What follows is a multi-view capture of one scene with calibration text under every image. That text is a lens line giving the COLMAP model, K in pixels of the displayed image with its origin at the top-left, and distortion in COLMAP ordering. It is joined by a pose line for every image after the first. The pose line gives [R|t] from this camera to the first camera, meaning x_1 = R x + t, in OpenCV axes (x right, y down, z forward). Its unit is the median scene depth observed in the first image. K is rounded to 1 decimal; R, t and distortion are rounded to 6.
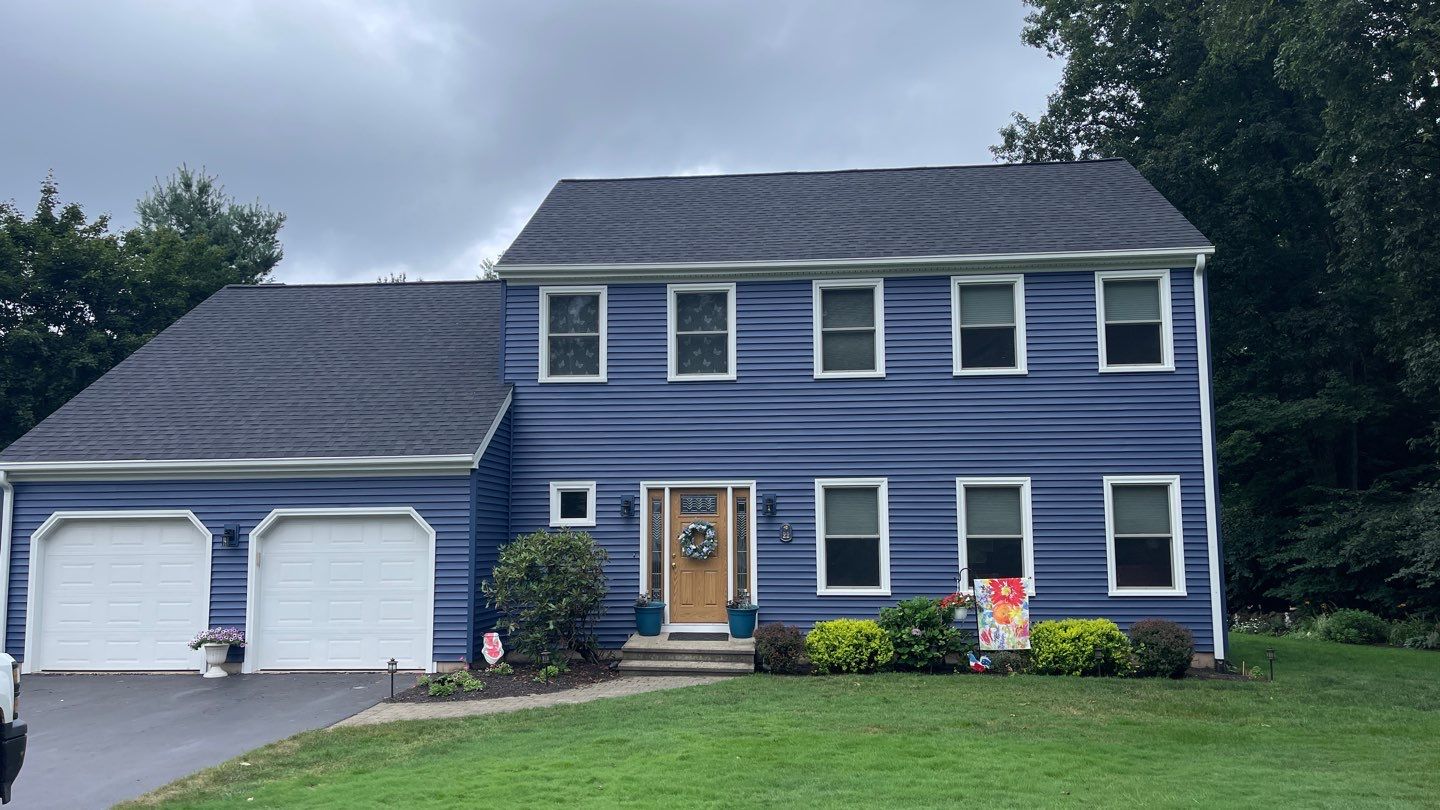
lens RADIAL K [[1246.6, 0, 720.0], [0, 1246.6, 405.0], [0, 0, 1]] dist [0.005497, 0.001197]
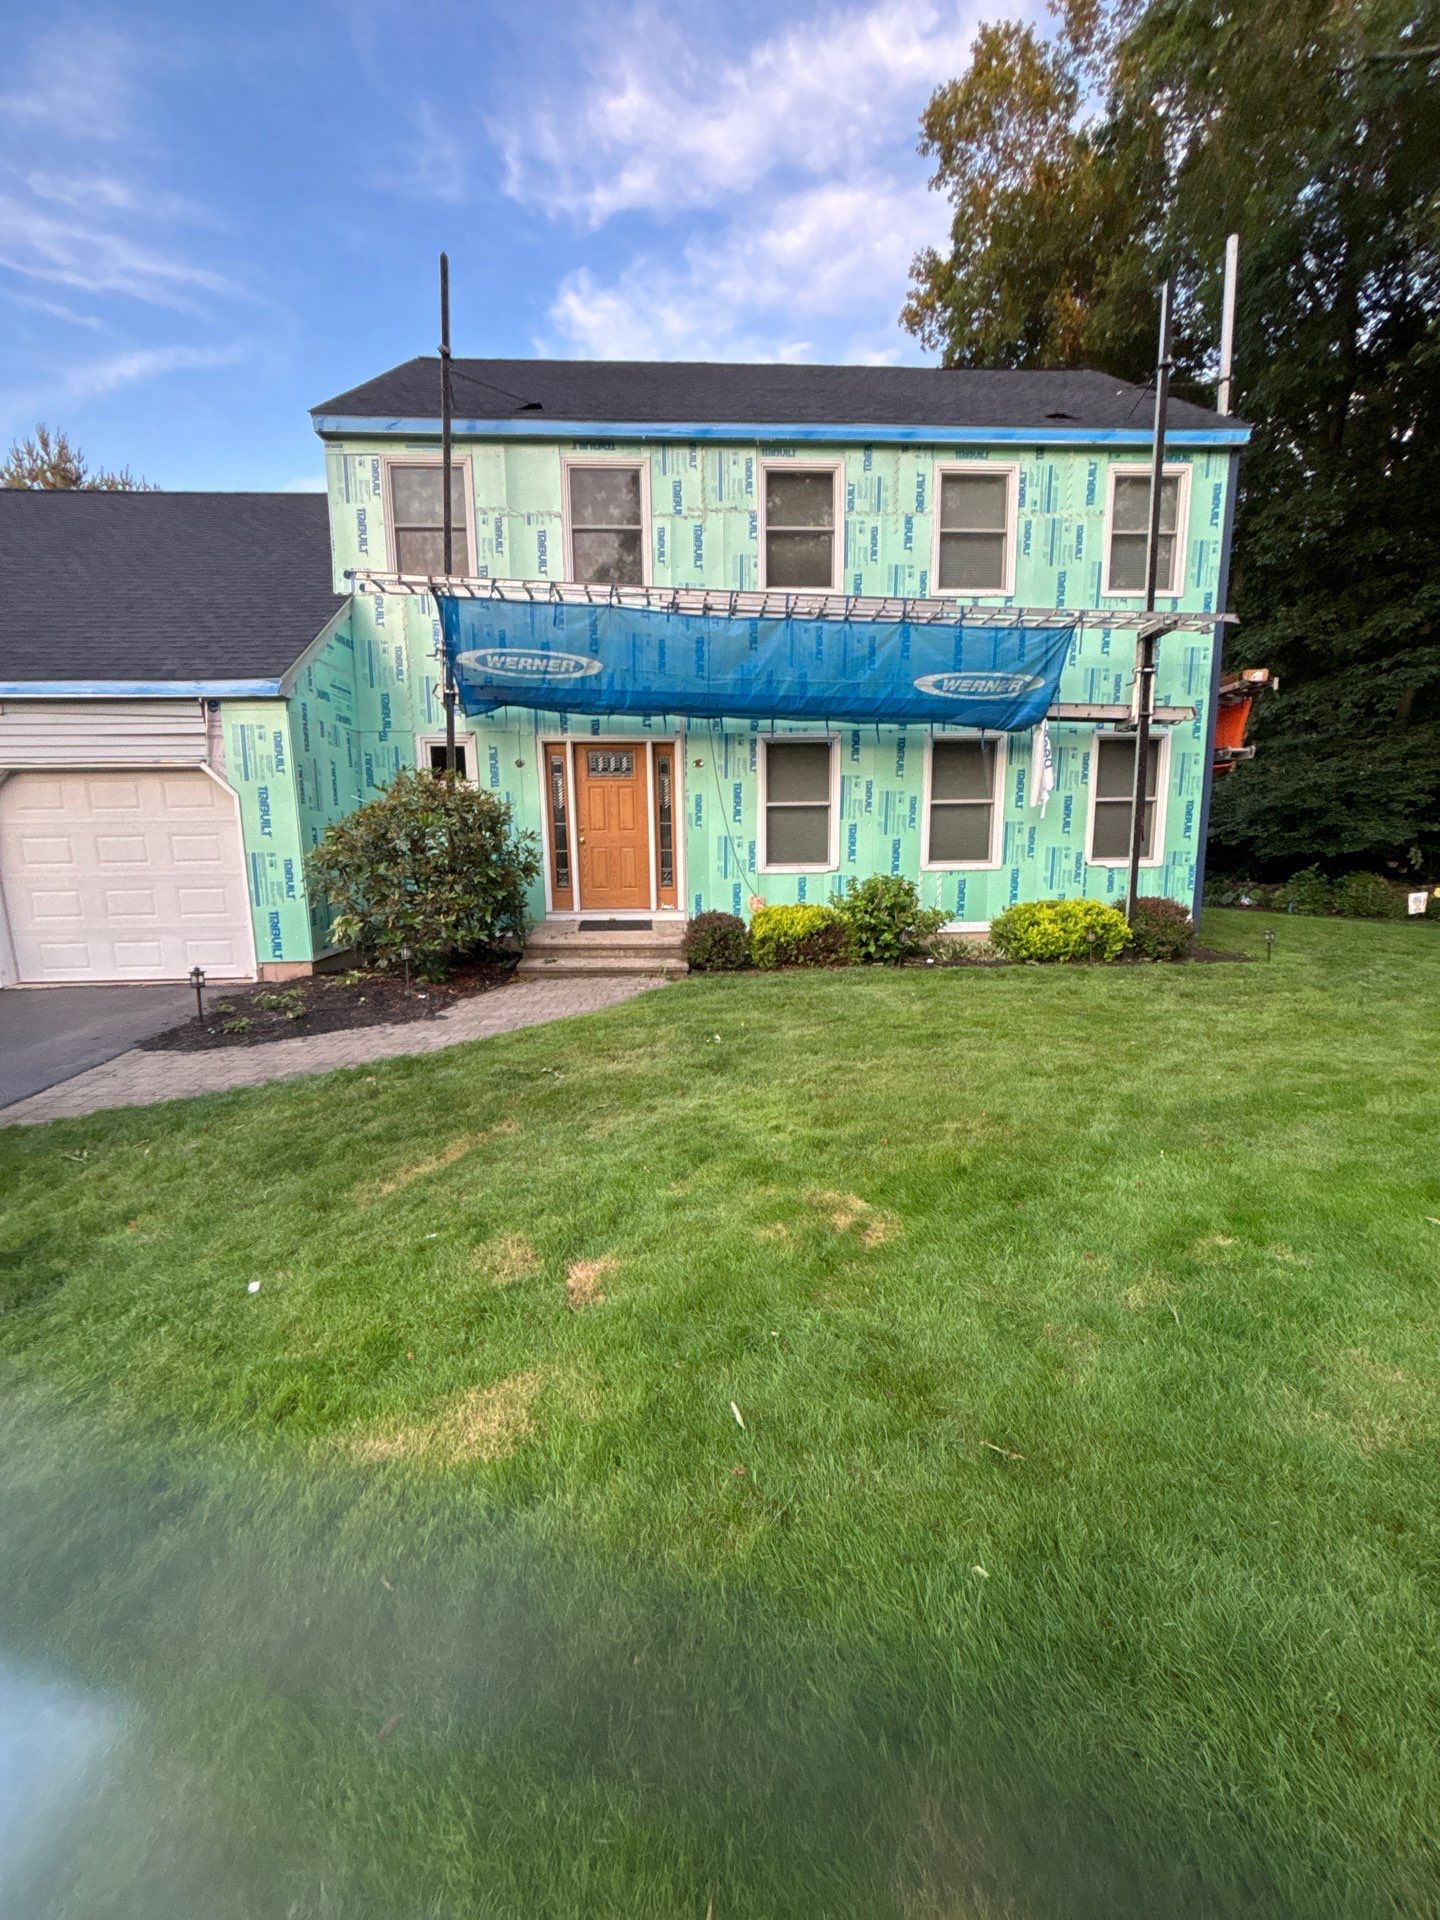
lens RADIAL K [[748.3, 0, 720.0], [0, 748.3, 960.0], [0, 0, 1]] dist [0.036198, 0.000048]
pose [[0.989415, -0.030644, 0.141843, -0.020496], [-0.009933, 0.960855, 0.276873, 0.068442], [-0.144776, -0.275351, 0.950380, 0.504633]]
